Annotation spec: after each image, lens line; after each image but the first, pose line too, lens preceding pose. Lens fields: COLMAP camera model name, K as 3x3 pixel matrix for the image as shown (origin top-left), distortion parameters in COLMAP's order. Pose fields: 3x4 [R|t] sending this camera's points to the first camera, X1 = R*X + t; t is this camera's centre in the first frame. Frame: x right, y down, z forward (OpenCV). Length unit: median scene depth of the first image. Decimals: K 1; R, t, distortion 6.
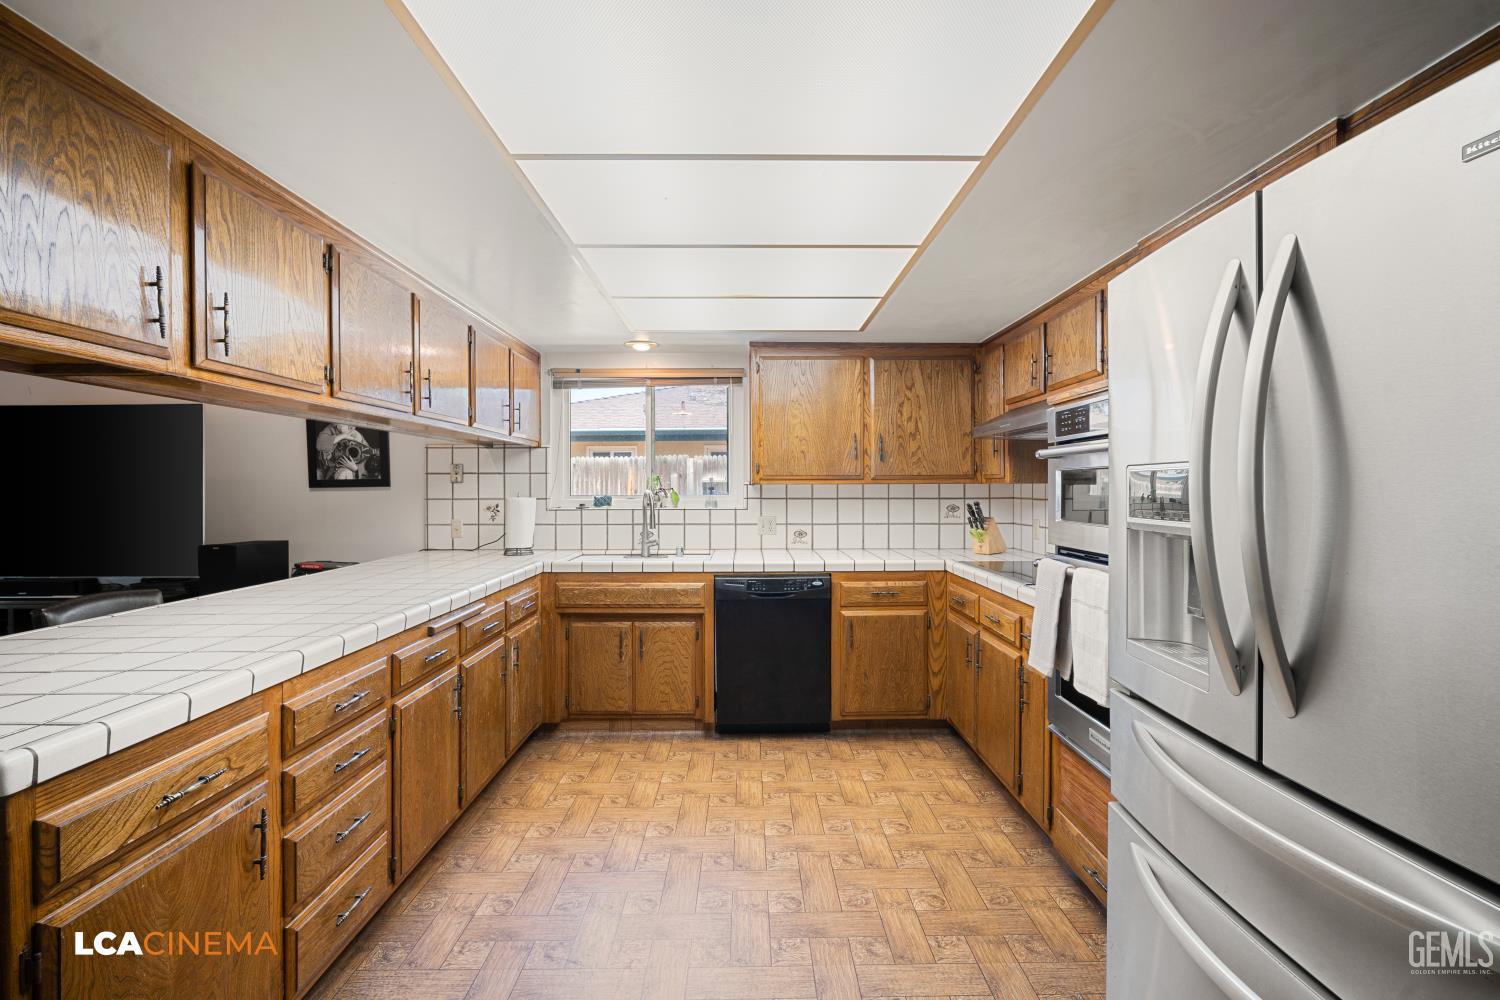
lens RADIAL K [[653.8, 0, 755.8], [0, 653.8, 489.3], [0, 0, 1]] dist [-0.013133, 0.002957]
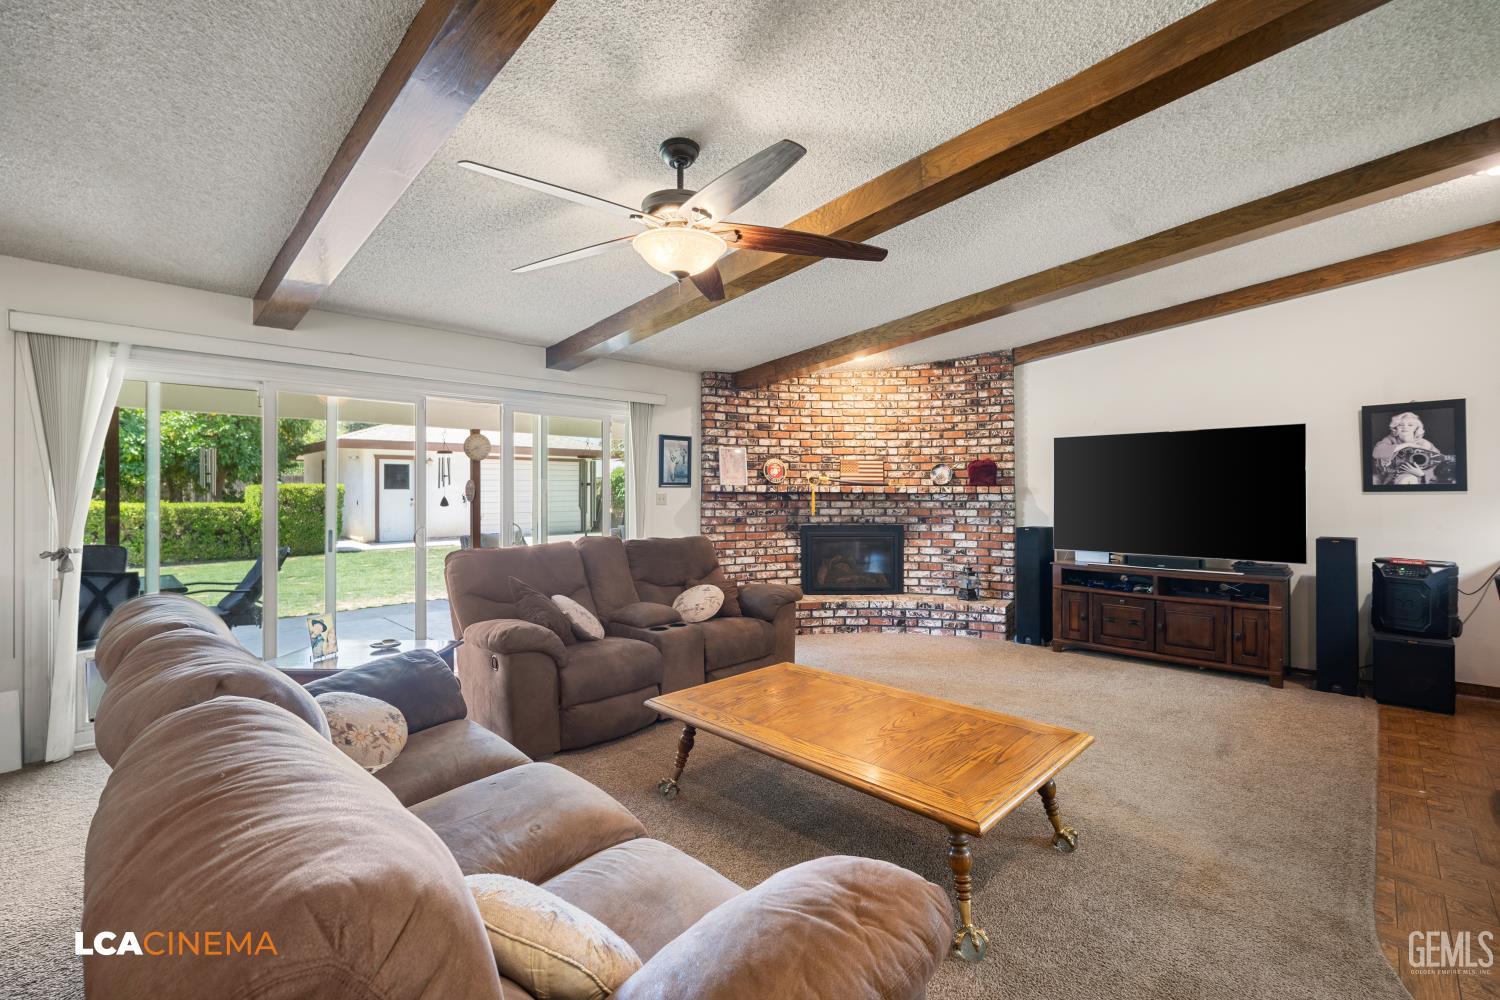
lens RADIAL K [[653.8, 0, 745.7], [0, 653.8, 490.8], [0, 0, 1]] dist [-0.013133, 0.002957]
pose [[0.705624, 0.005221, -0.708567, -0.730731], [-0.004642, 0.999985, 0.002746, -0.002472], [0.708571, 0.001351, 0.705638, -0.621543]]
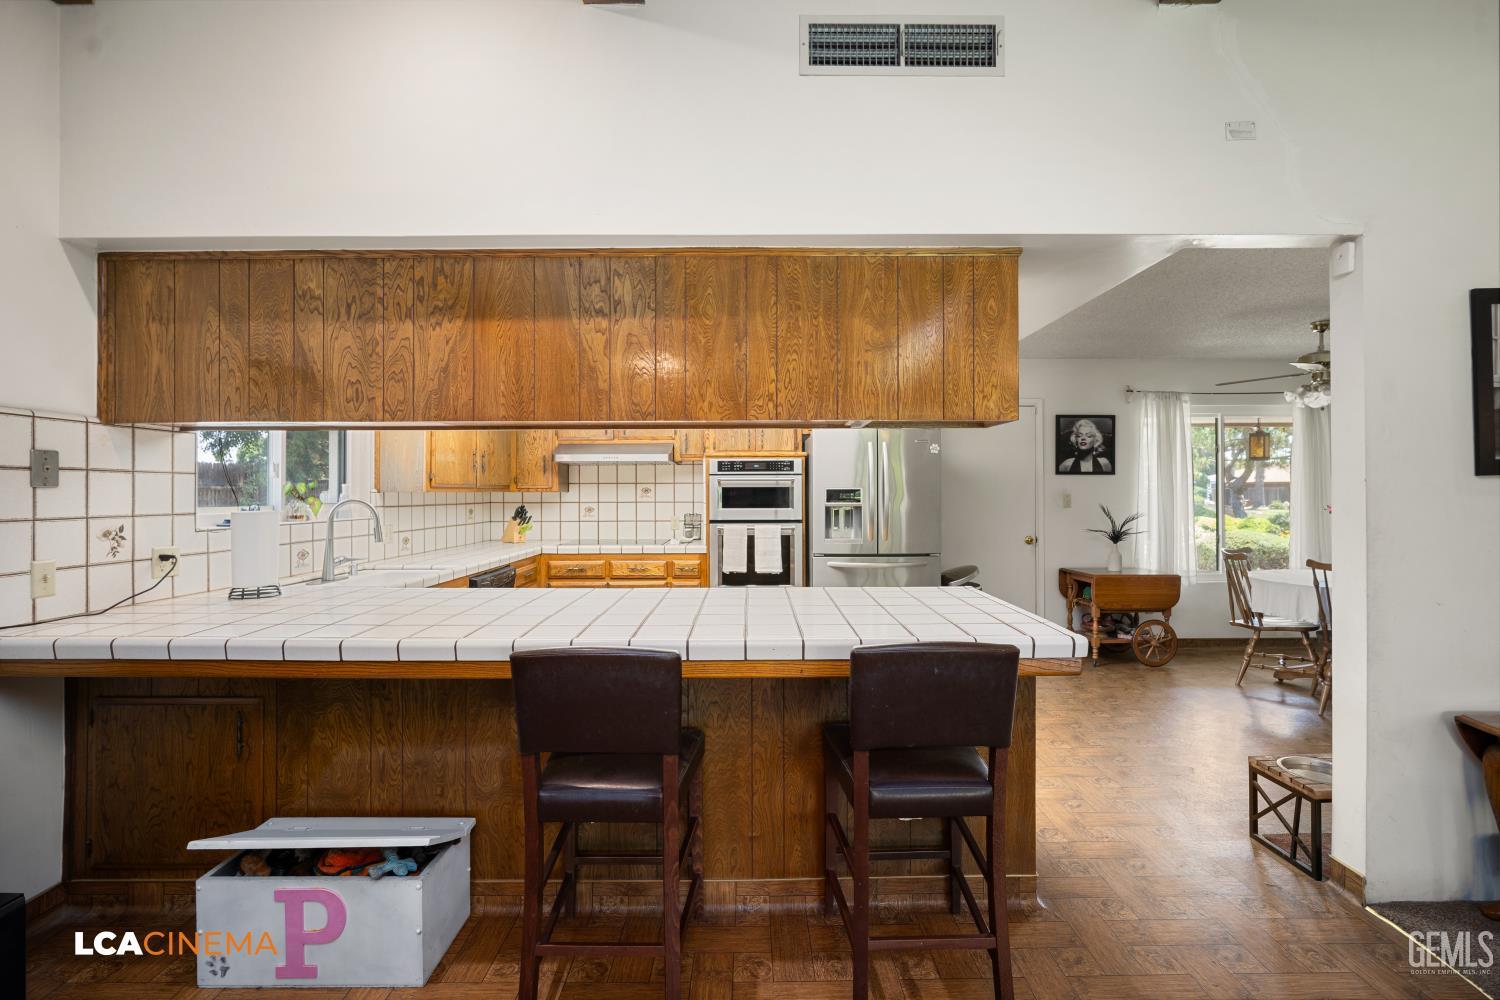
lens RADIAL K [[653.8, 0, 756.6], [0, 653.8, 490.1], [0, 0, 1]] dist [-0.013133, 0.002957]
pose [[0.012428, 0.005282, 0.999909, -1.097773], [0.005435, 0.999971, -0.005350, -0.002780], [-0.999908, 0.005501, 0.012399, 0.511125]]
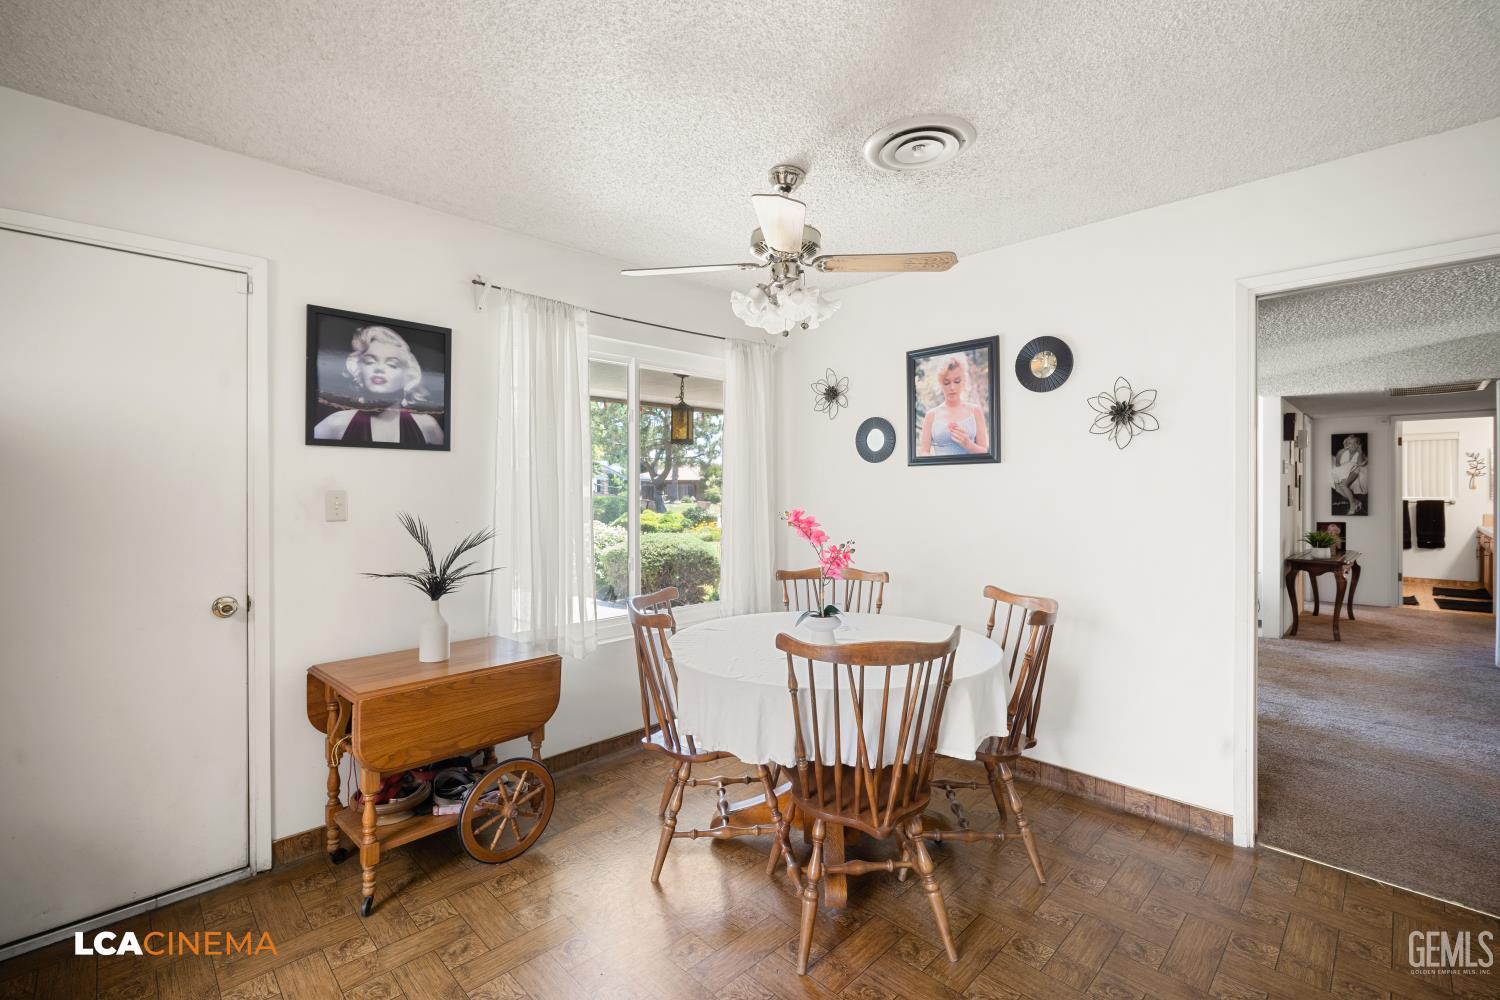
lens RADIAL K [[653.8, 0, 752.8], [0, 653.8, 484.6], [0, 0, 1]] dist [-0.013133, 0.002957]
pose [[-0.693549, 0.005533, 0.720388, -0.312826], [0.004190, 0.999985, -0.003646, -0.000681], [-0.720397, 0.000490, -0.693562, -0.060062]]
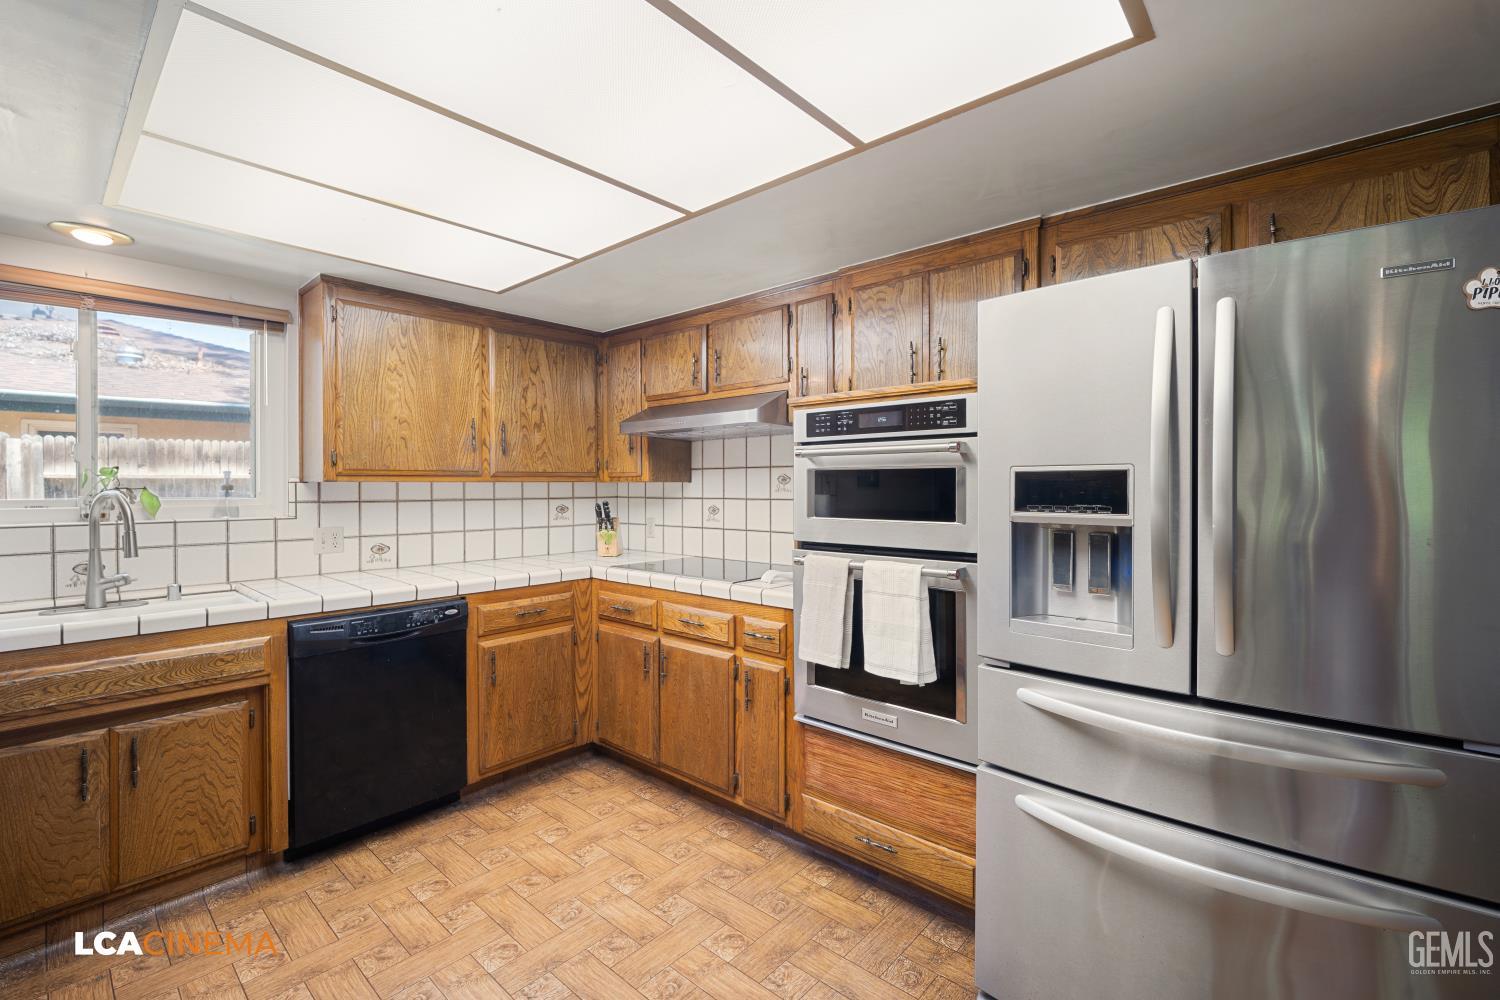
lens RADIAL K [[653.8, 0, 754.4], [0, 653.8, 489.4], [0, 0, 1]] dist [-0.013133, 0.002957]
pose [[0.672353, -0.003024, 0.740224, -0.224734], [0.002155, 0.999995, 0.002128, 0.000090], [-0.740227, 0.000164, 0.672357, 0.220223]]
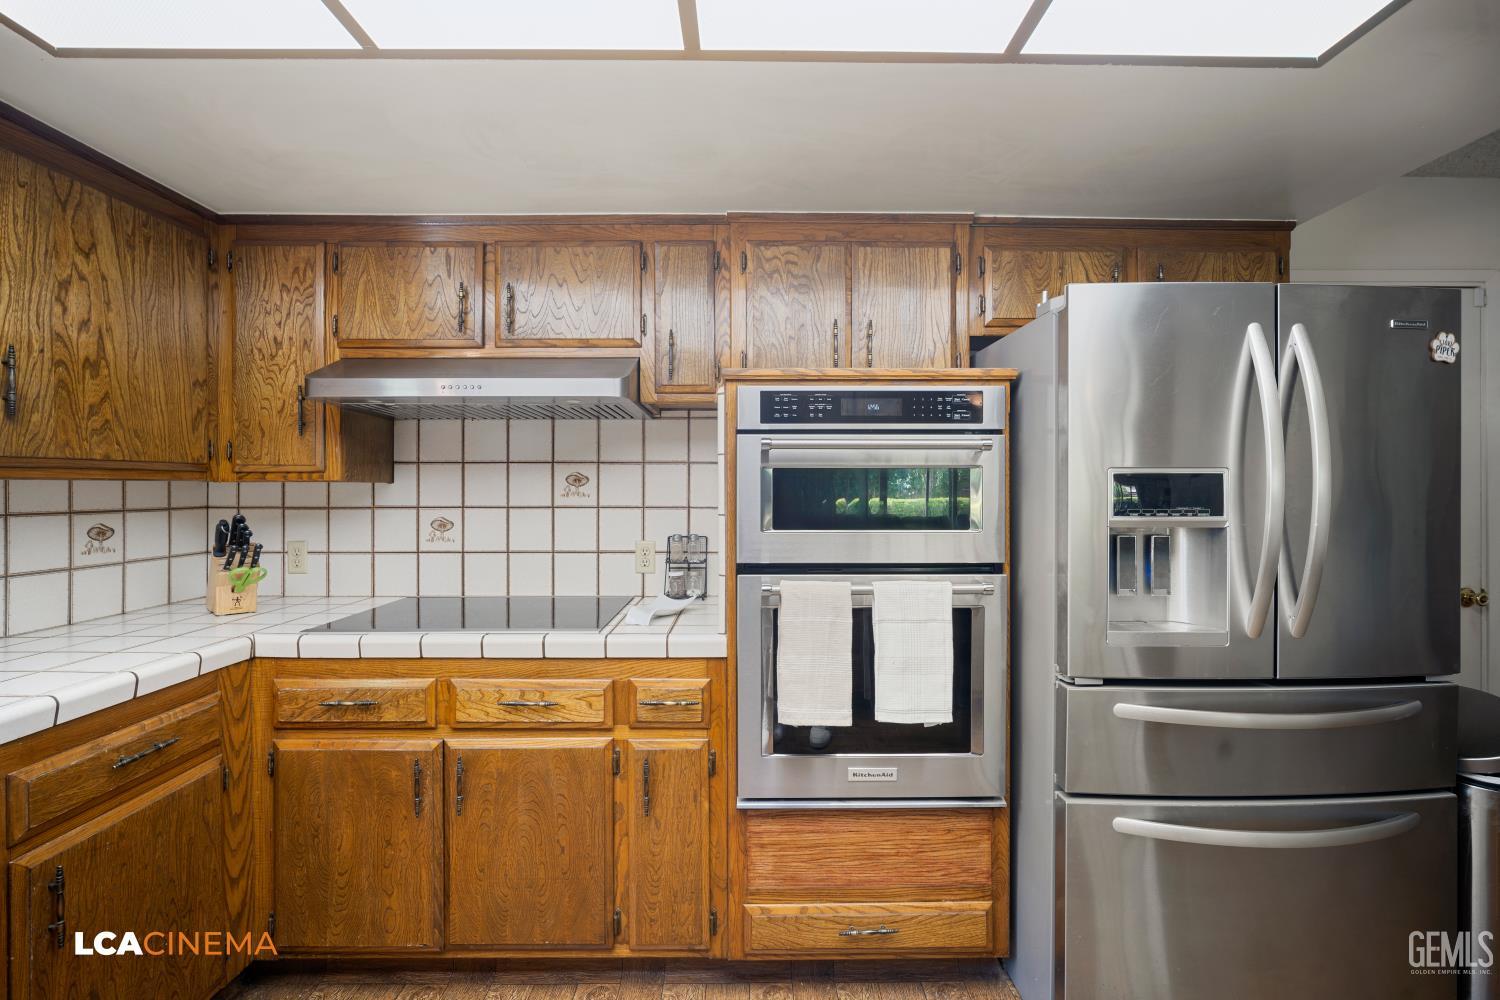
lens RADIAL K [[653.8, 0, 754.5], [0, 653.8, 489.5], [0, 0, 1]] dist [-0.013133, 0.002957]
pose [[0.003947, 0.000993, 0.999992, -0.192191], [0.002646, 0.999996, -0.001004, -0.000561], [-0.999989, 0.002650, 0.003944, 0.613089]]
